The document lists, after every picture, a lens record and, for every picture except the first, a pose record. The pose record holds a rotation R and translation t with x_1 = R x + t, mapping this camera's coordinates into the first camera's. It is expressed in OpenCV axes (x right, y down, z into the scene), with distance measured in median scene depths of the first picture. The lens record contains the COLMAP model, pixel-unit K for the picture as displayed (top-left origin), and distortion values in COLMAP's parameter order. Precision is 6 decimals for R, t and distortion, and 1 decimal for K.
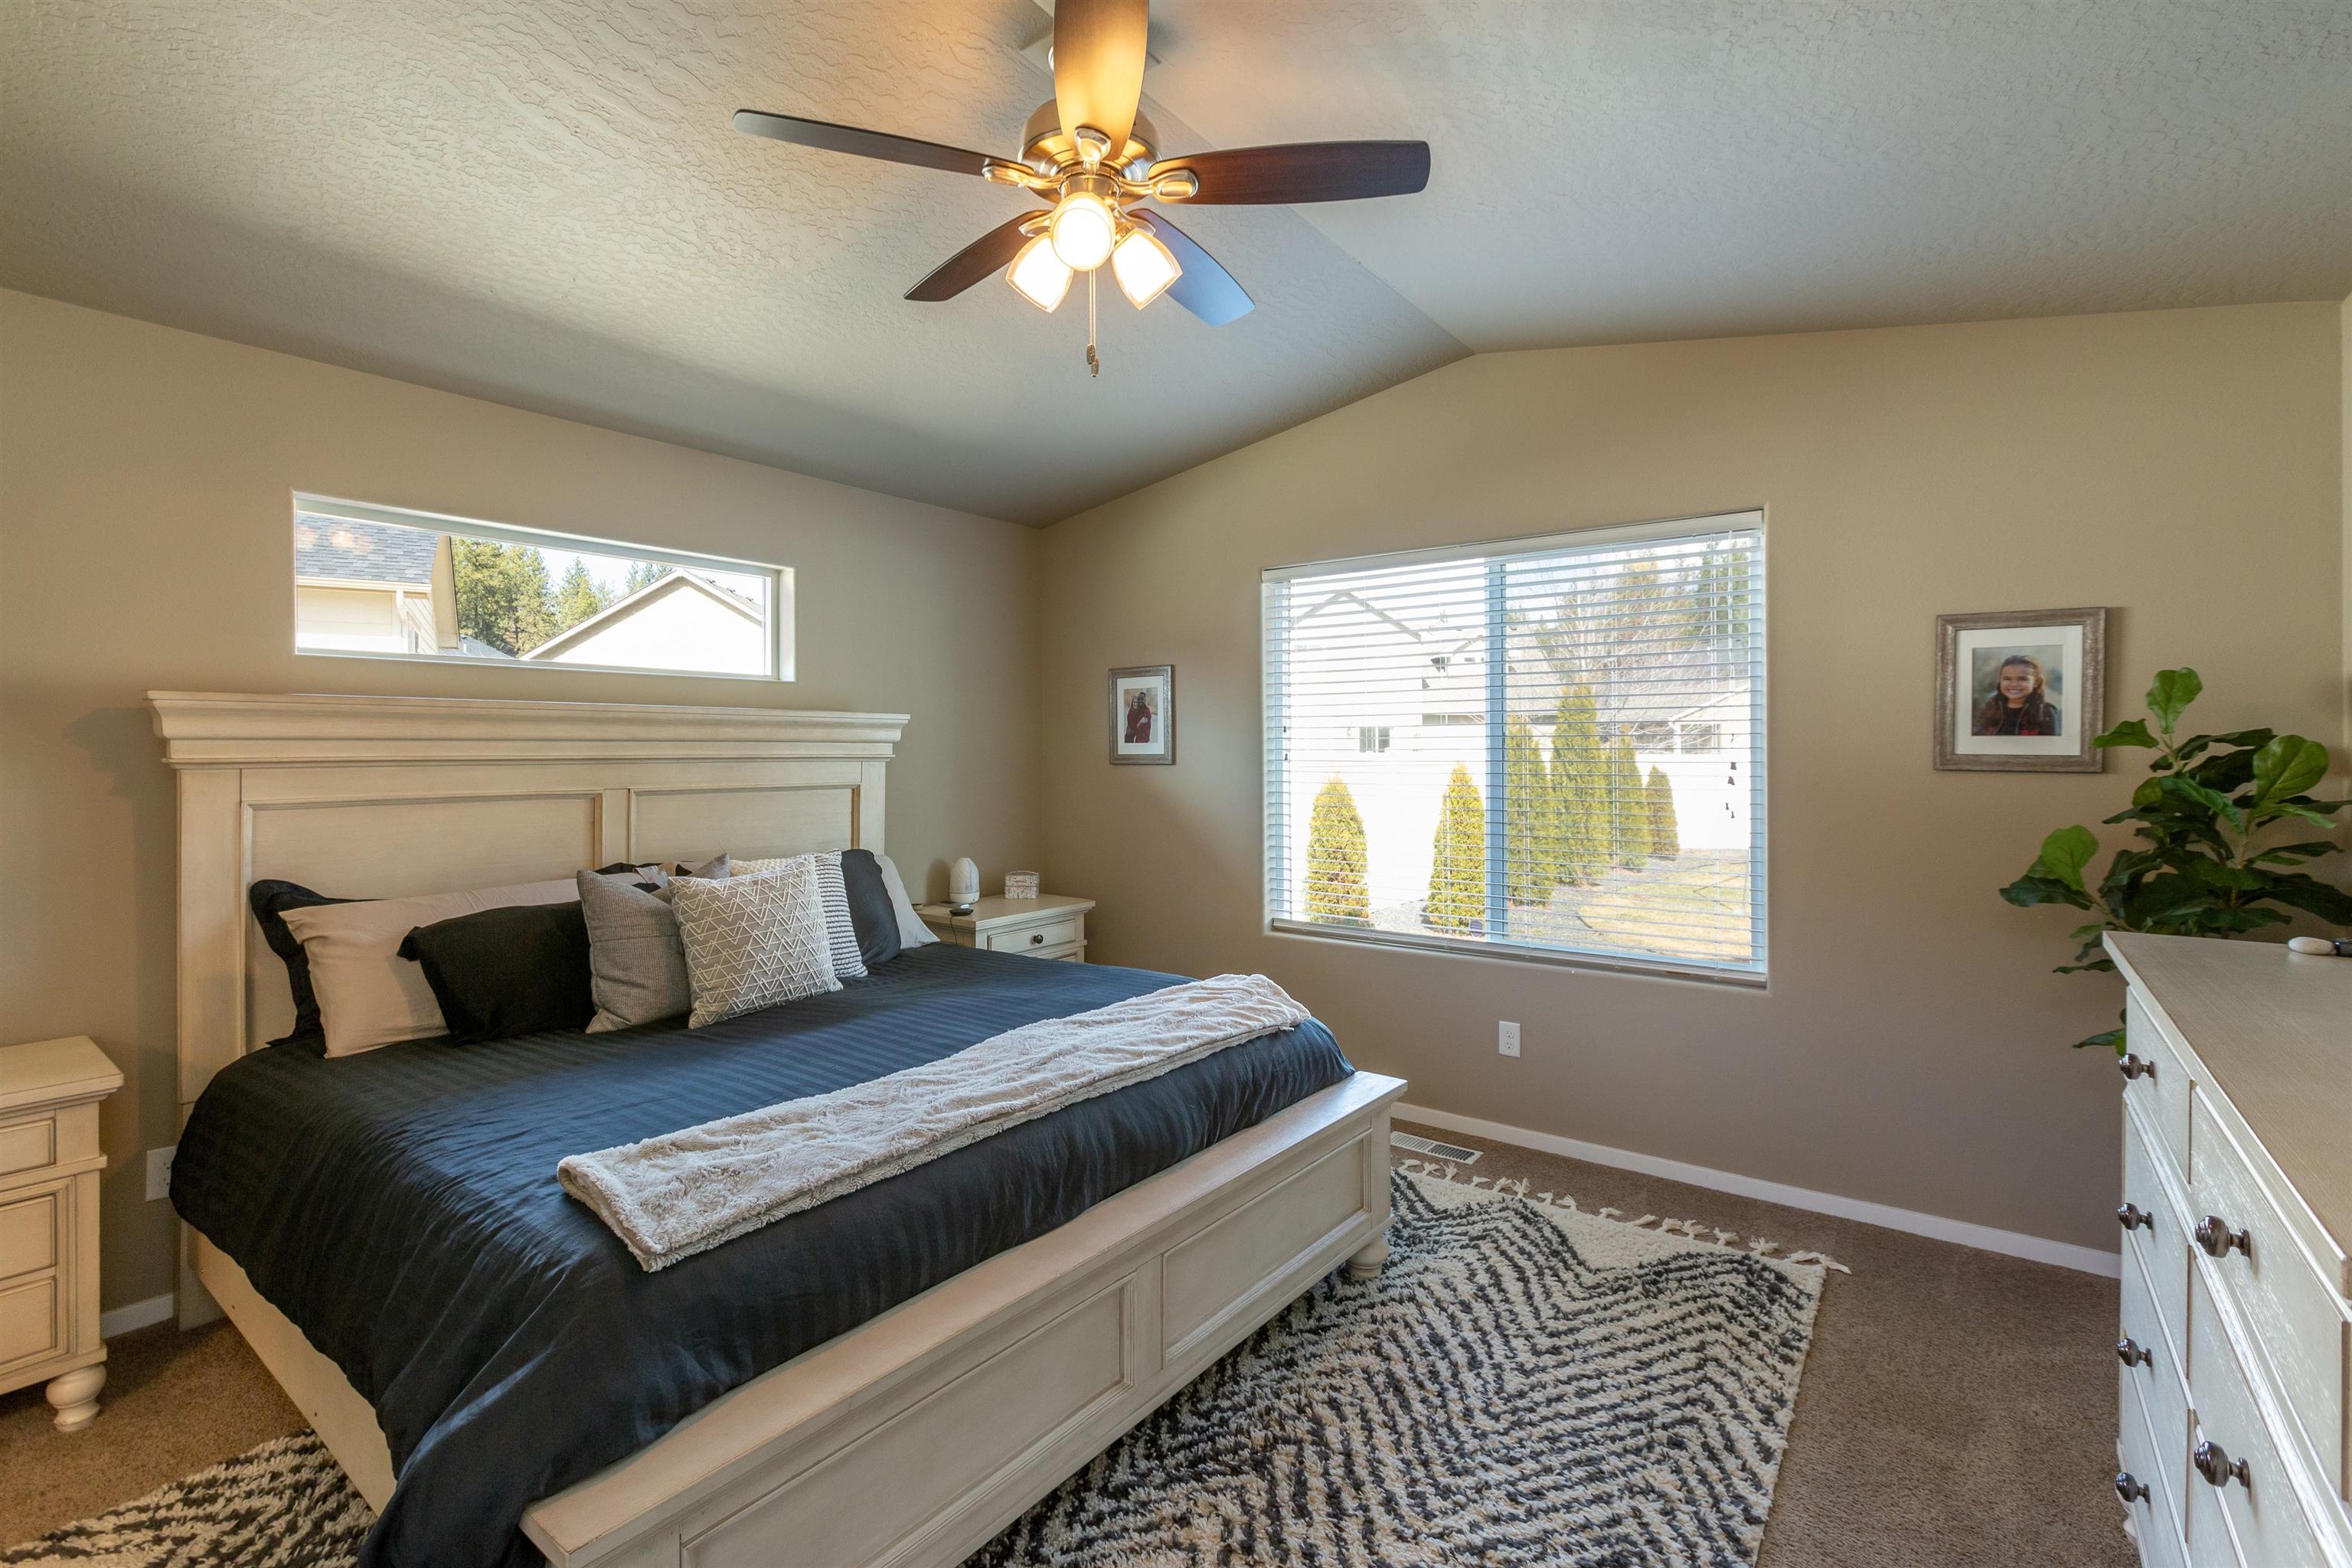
lens RADIAL K [[1057.1, 0, 1169.6], [0, 1057.1, 773.7], [0, 0, 1]] dist [-0.000498, -0.000017]
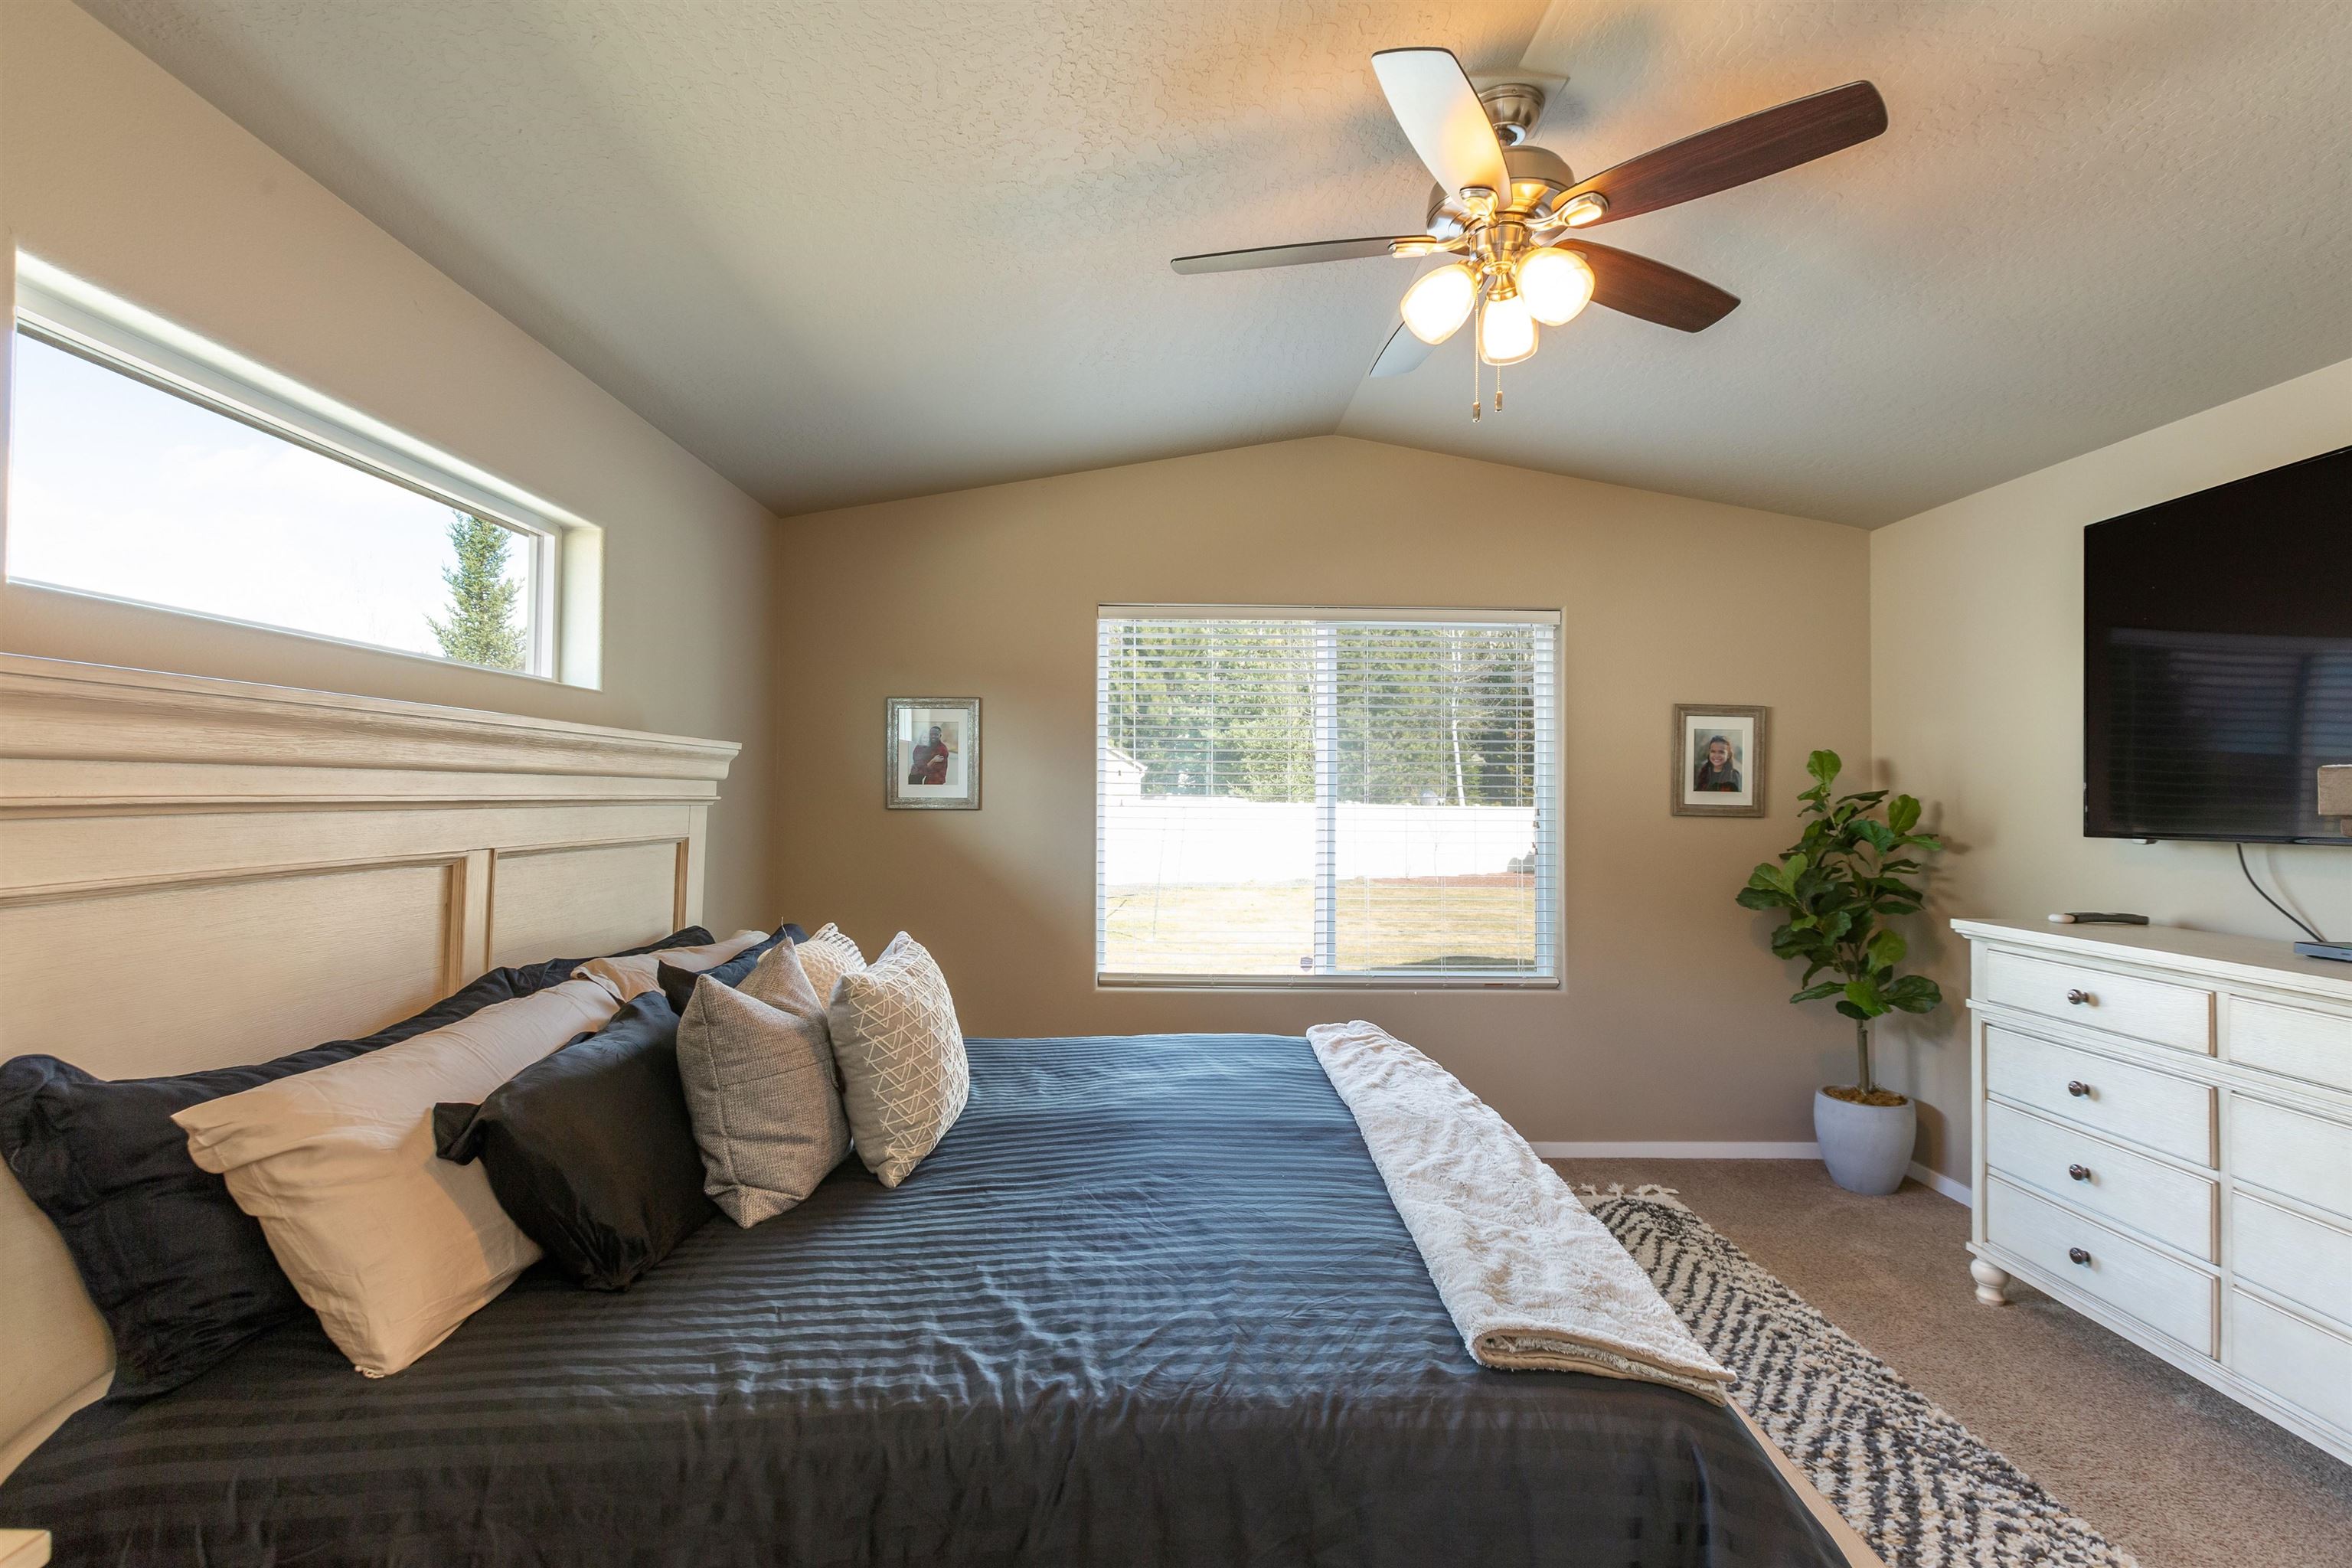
lens RADIAL K [[1092.2, 0, 1173.9], [0, 1092.2, 792.5], [0, 0, 1]] dist [-0.001984, -0.000482]
pose [[0.792062, 0.011319, 0.610335, -0.698325], [0.002920, 0.999746, -0.022329, -0.003838], [-0.610433, 0.019468, 0.791829, 0.283968]]
